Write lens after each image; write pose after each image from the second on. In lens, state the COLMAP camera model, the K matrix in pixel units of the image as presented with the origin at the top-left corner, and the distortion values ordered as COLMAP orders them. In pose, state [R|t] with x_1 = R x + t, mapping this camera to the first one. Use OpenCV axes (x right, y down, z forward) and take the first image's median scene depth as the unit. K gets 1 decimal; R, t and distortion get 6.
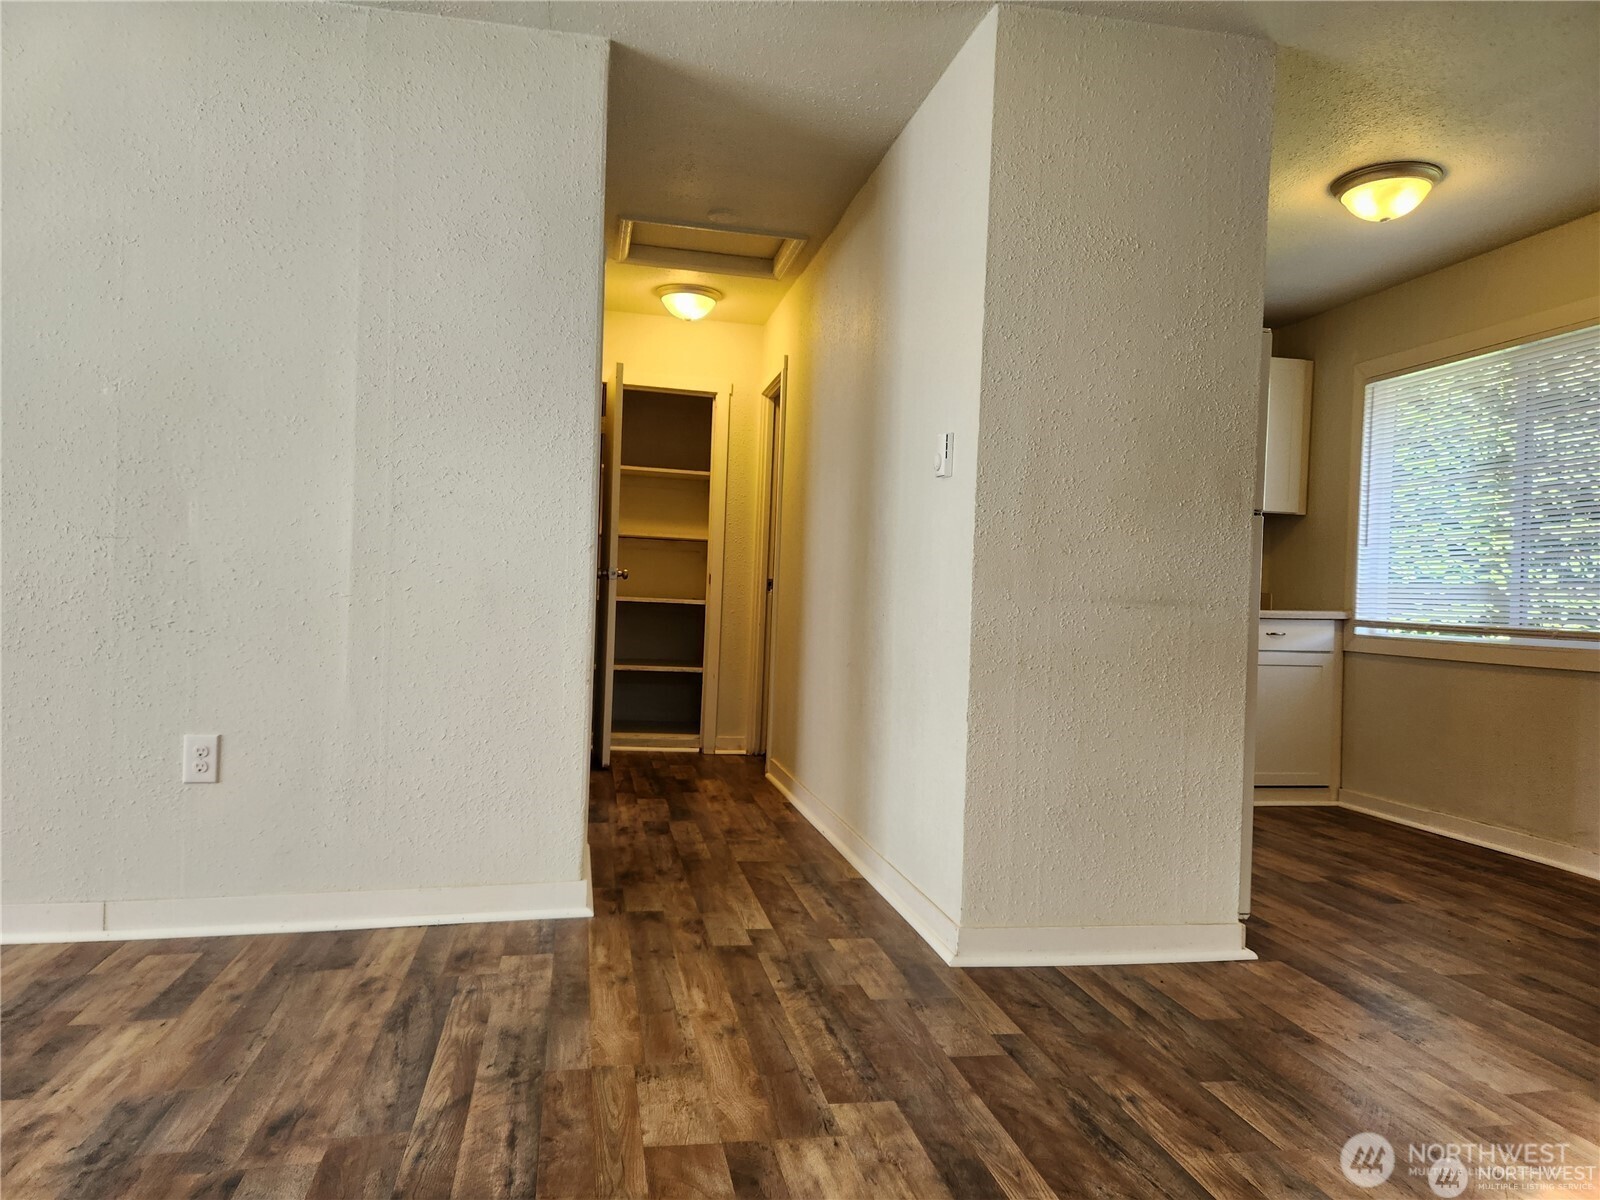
lens RADIAL K [[1083.9, 0, 794.5], [0, 1083.9, 598.6], [0, 0, 1]] dist [0.046735, -0.028555]
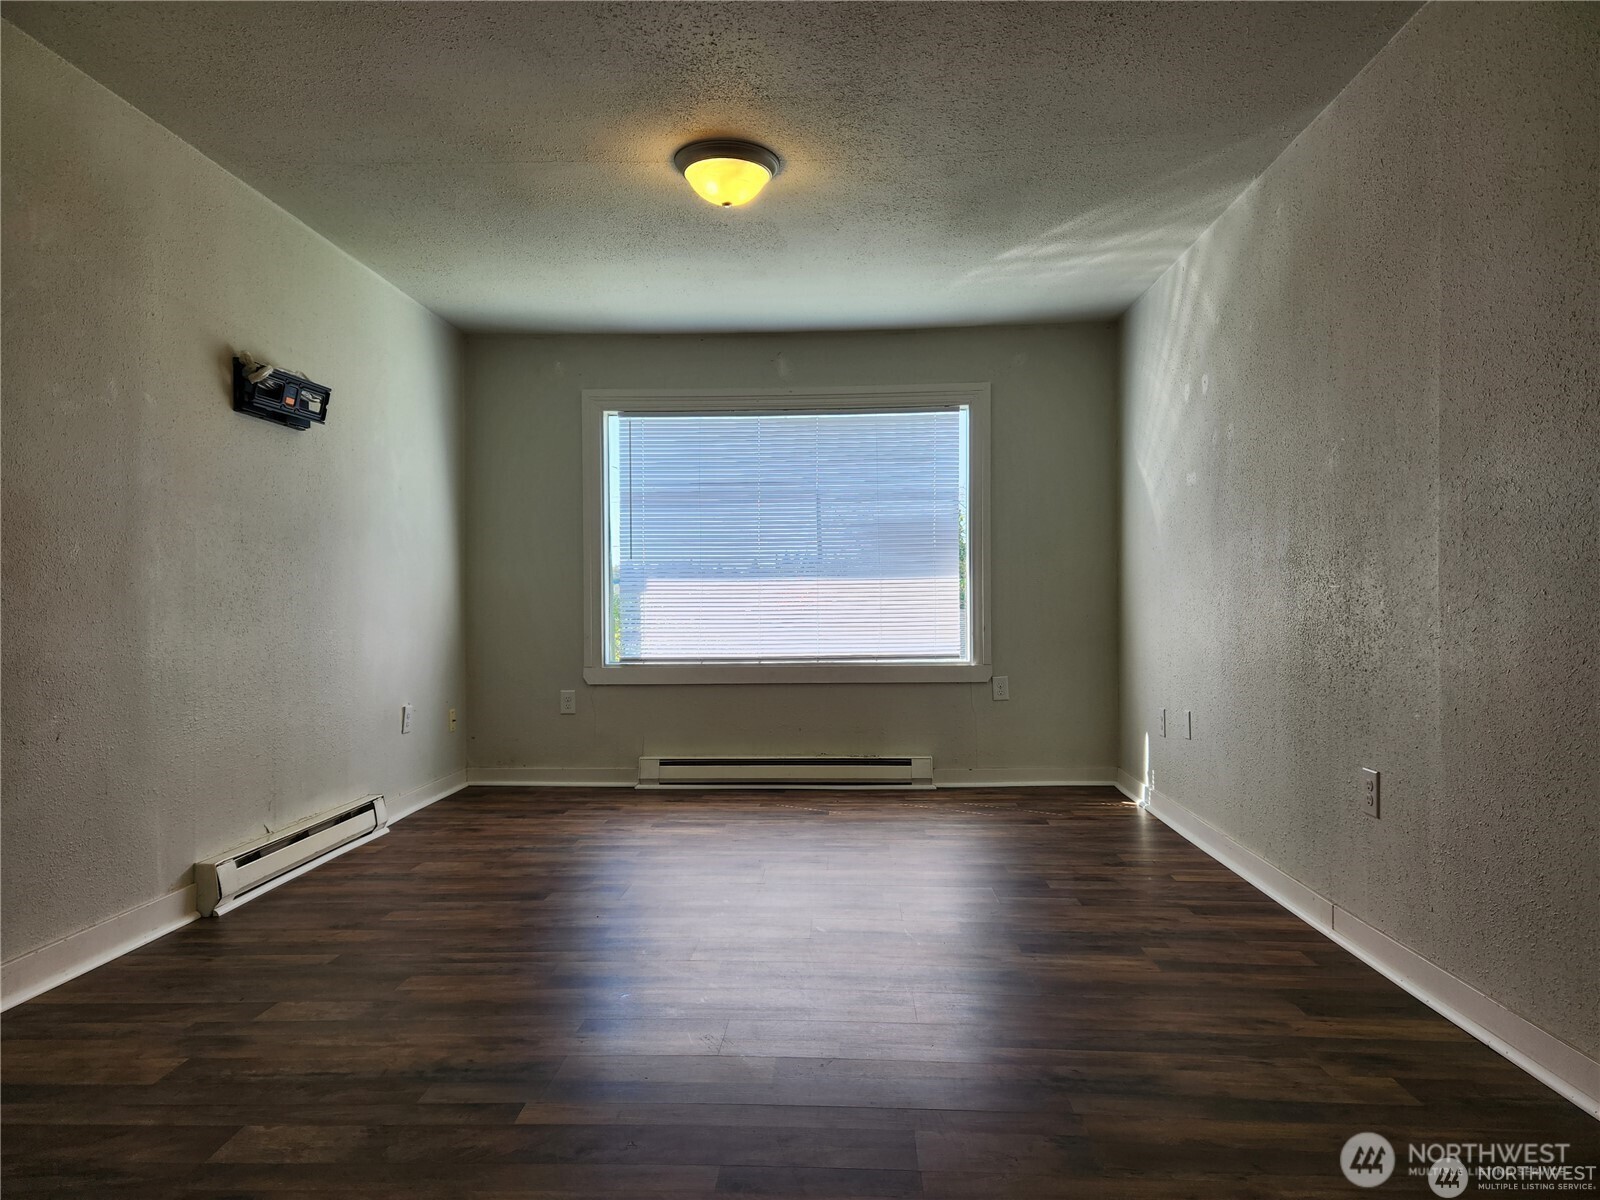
lens RADIAL K [[1083.9, 0, 797.3], [0, 1083.9, 601.2], [0, 0, 1]] dist [0.046735, -0.028555]
pose [[-0.244445, -0.030105, -0.969196, 0.730465], [-0.013472, 0.999527, -0.027649, -0.000332], [0.969570, 0.006298, -0.244735, 0.861105]]
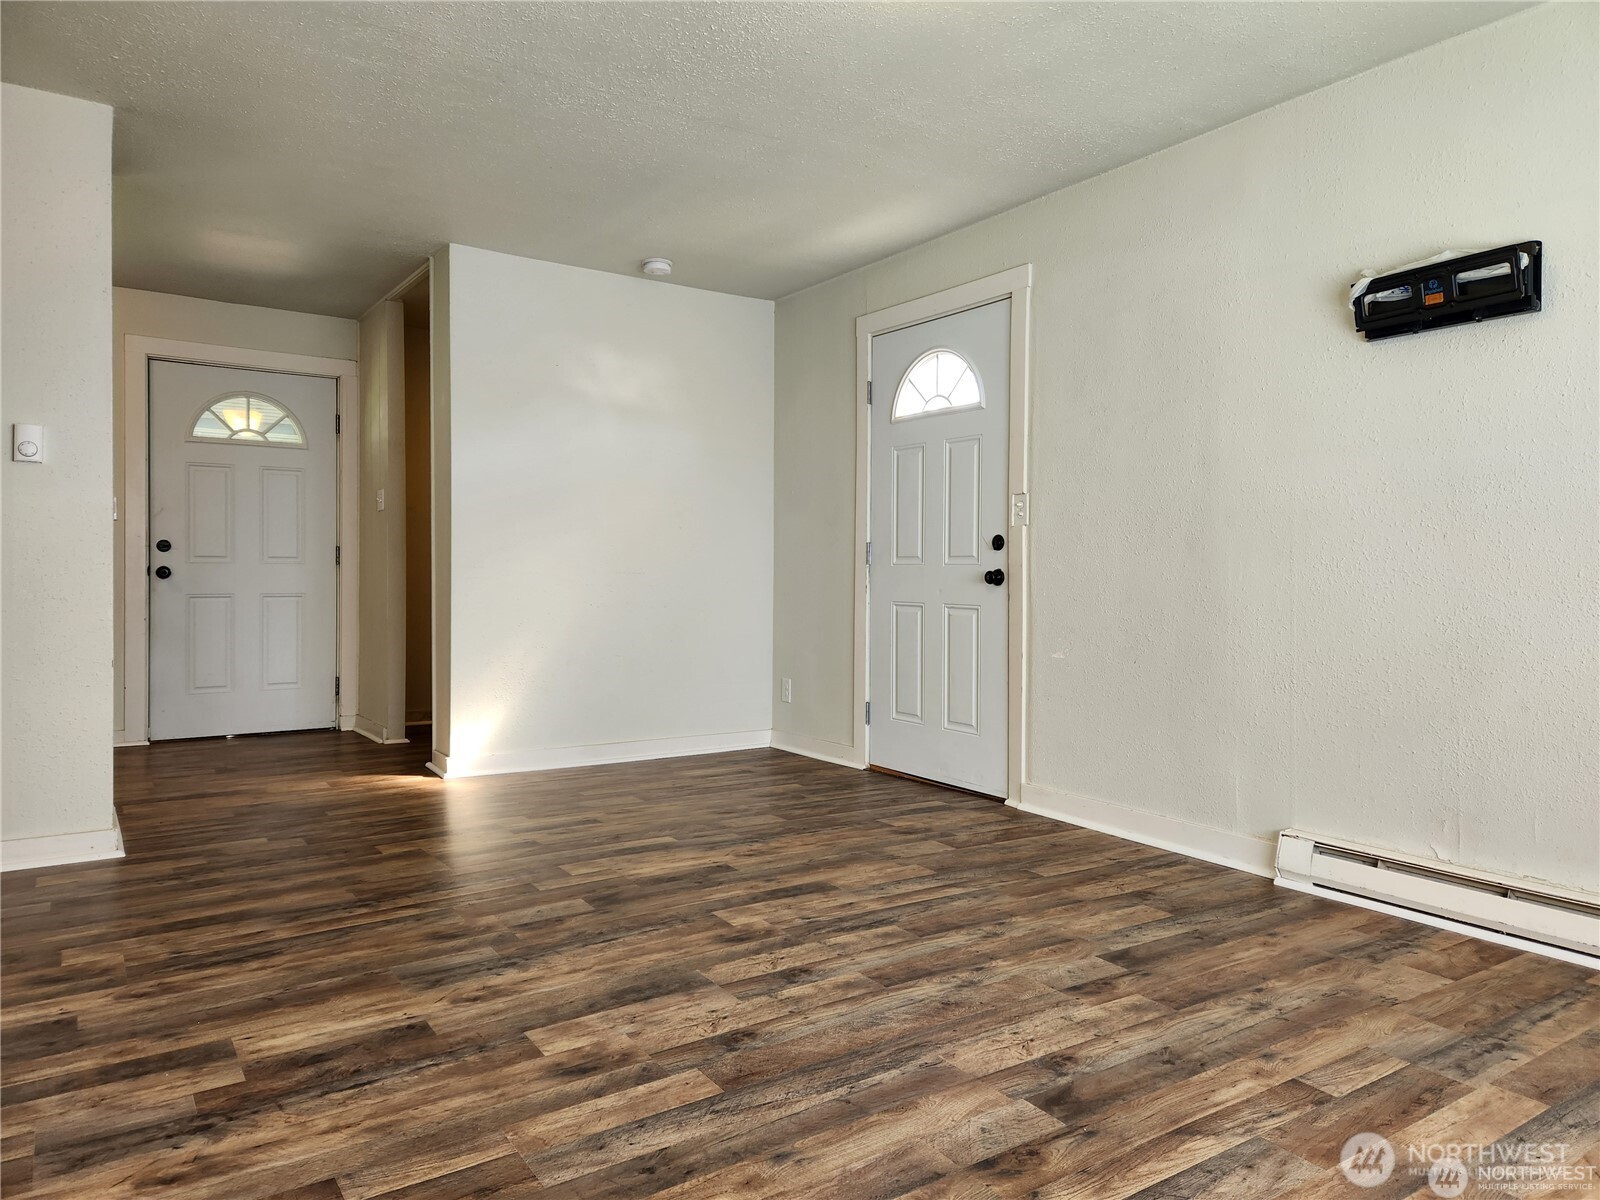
lens RADIAL K [[1083.9, 0, 807.0], [0, 1083.9, 588.9], [0, 0, 1]] dist [0.046735, -0.028555]
pose [[-0.388031, -0.053681, 0.920082, -1.540320], [-0.011914, 0.998511, 0.053232, -0.061363], [-0.921569, 0.009694, -0.388093, 0.867363]]
